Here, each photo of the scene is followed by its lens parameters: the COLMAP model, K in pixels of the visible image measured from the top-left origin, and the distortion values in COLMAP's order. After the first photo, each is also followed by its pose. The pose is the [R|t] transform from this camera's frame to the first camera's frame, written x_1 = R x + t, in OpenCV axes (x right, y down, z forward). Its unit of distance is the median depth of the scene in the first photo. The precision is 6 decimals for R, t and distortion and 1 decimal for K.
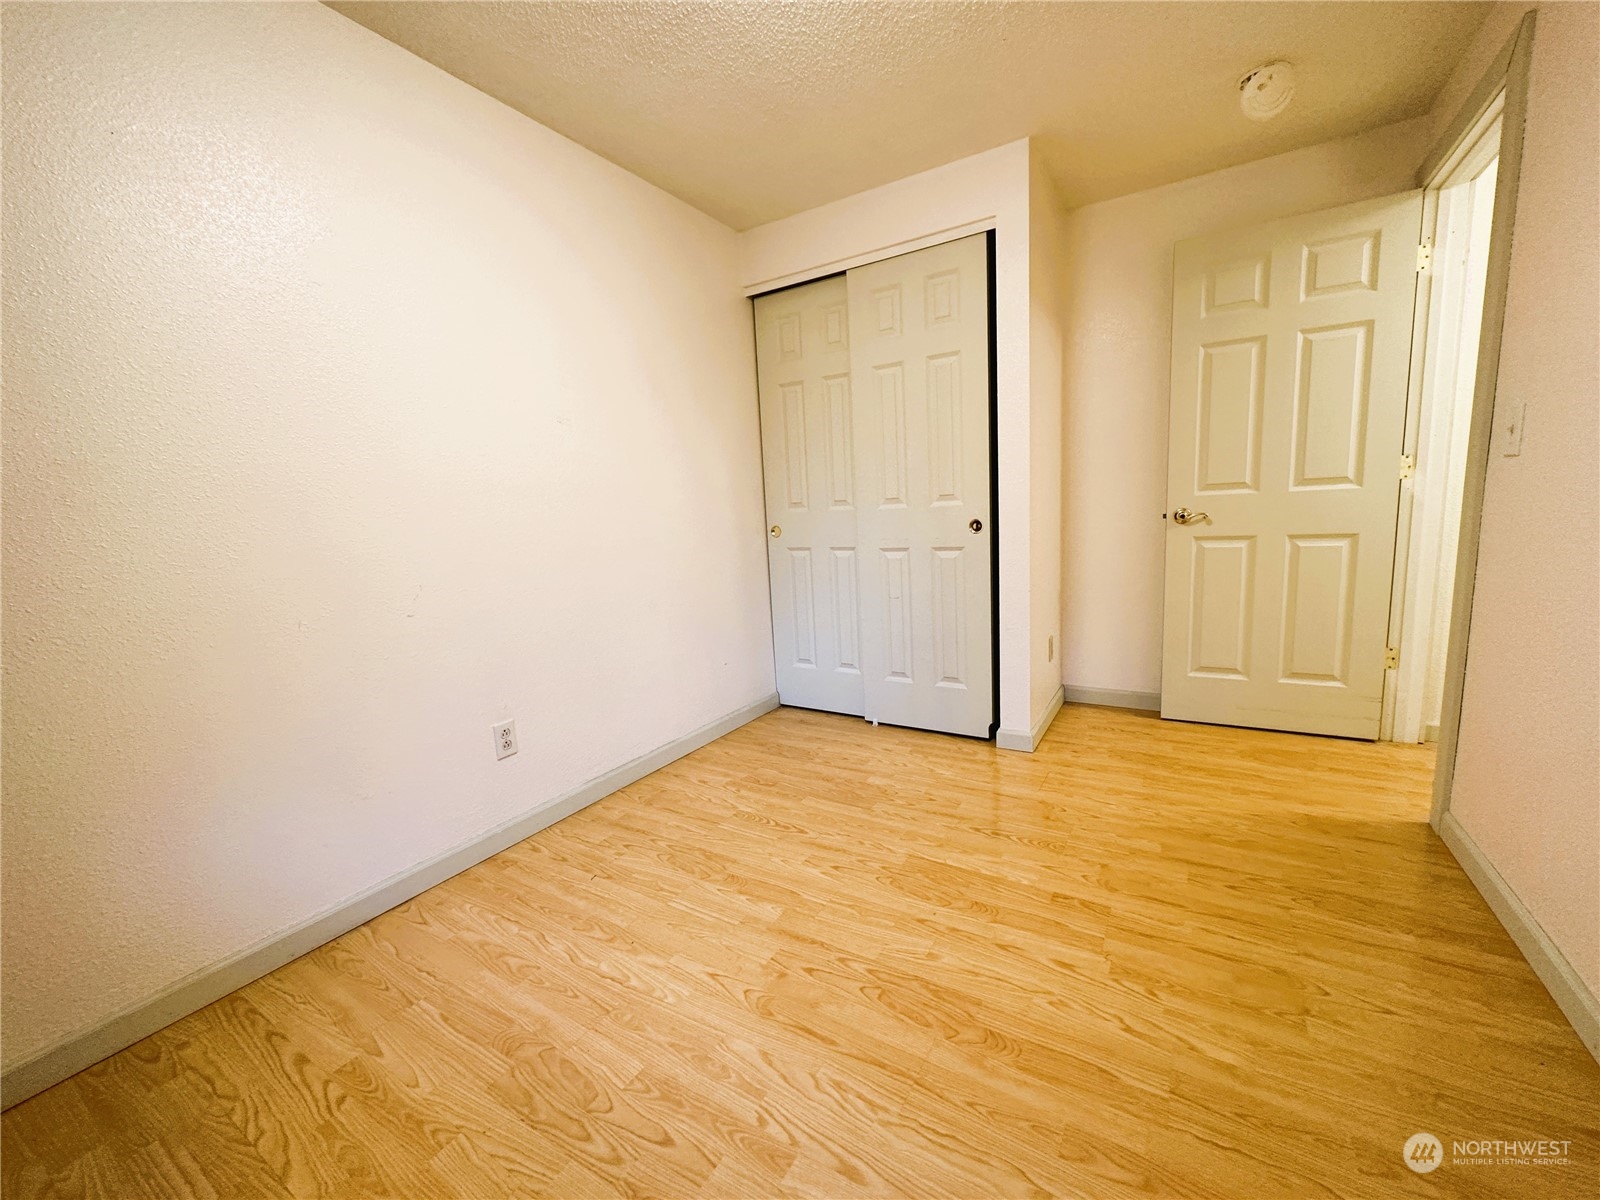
lens RADIAL K [[637.9, 0, 806.8], [0, 637.9, 601.9], [0, 0, 1]] dist [-0.000017, 0.000327]
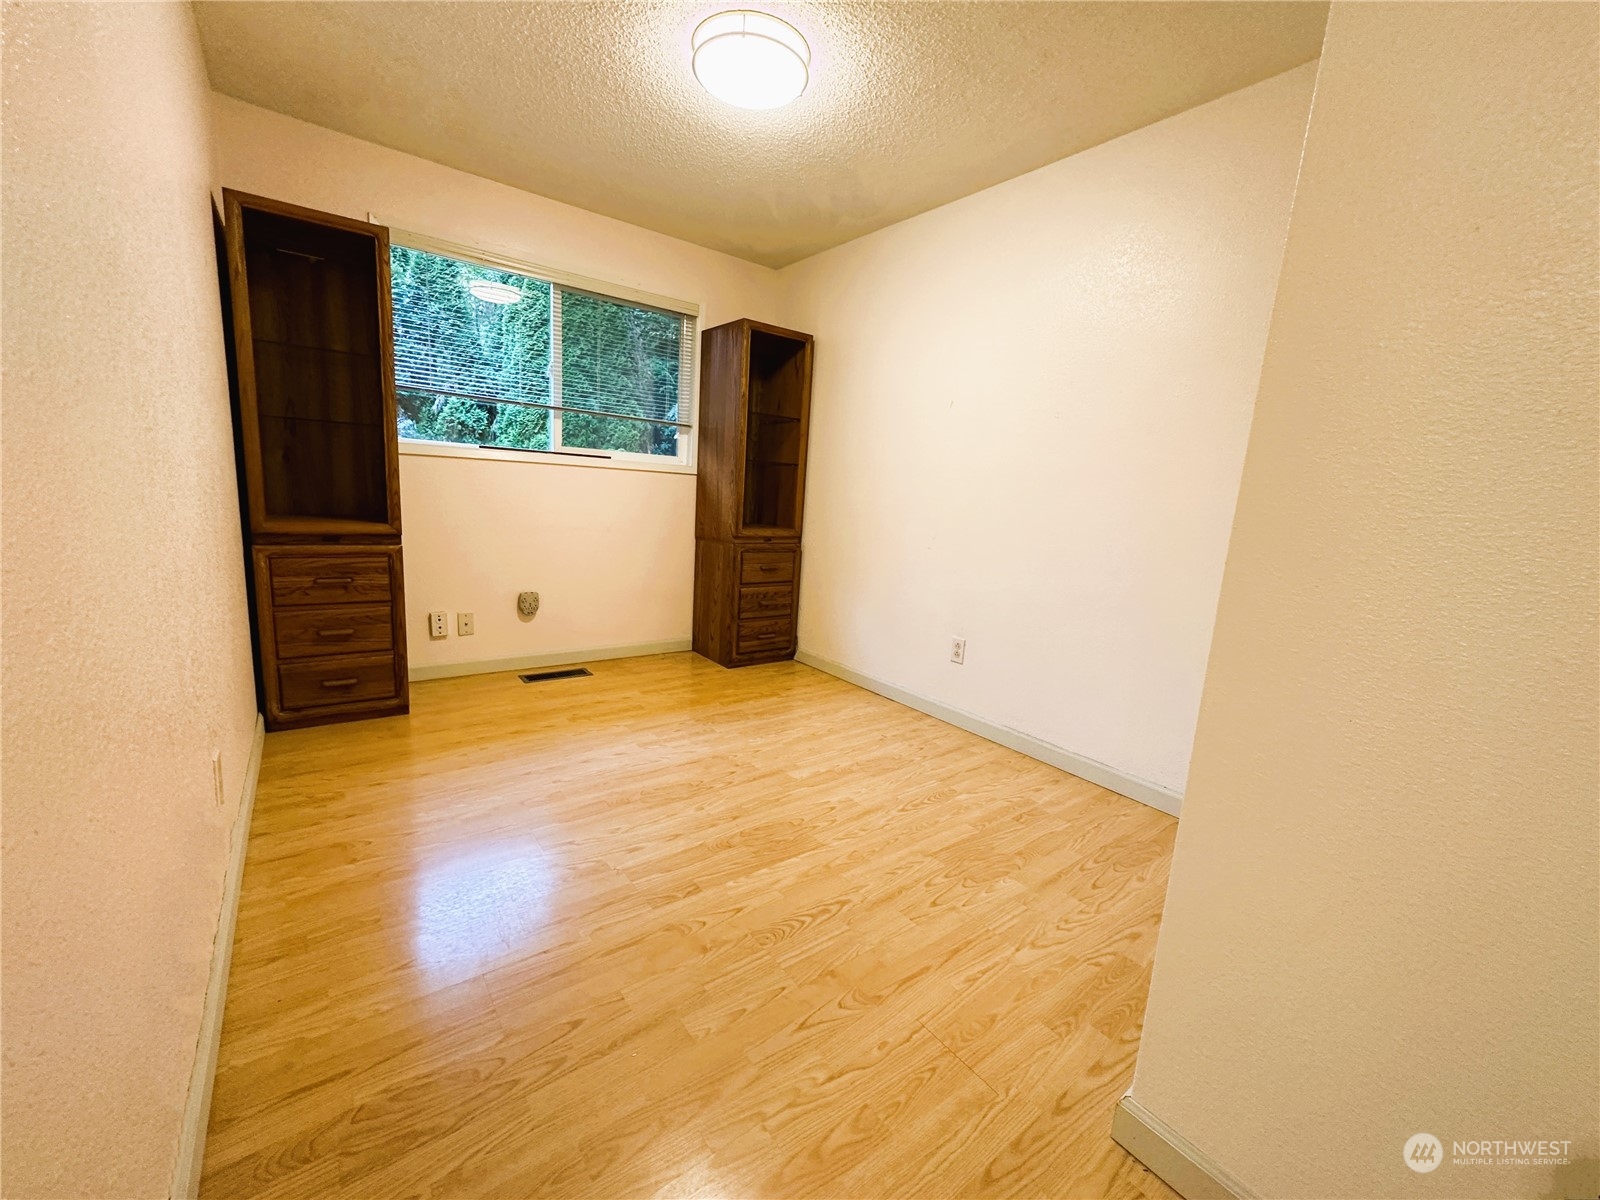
lens RADIAL K [[637.9, 0, 806.8], [0, 637.9, 601.9], [0, 0, 1]] dist [-0.000017, 0.000327]
pose [[-0.357852, 0.187824, -0.914694, 0.995598], [-0.185511, 0.945736, 0.266775, -0.220421], [0.915166, 0.265151, -0.303590, 1.157863]]
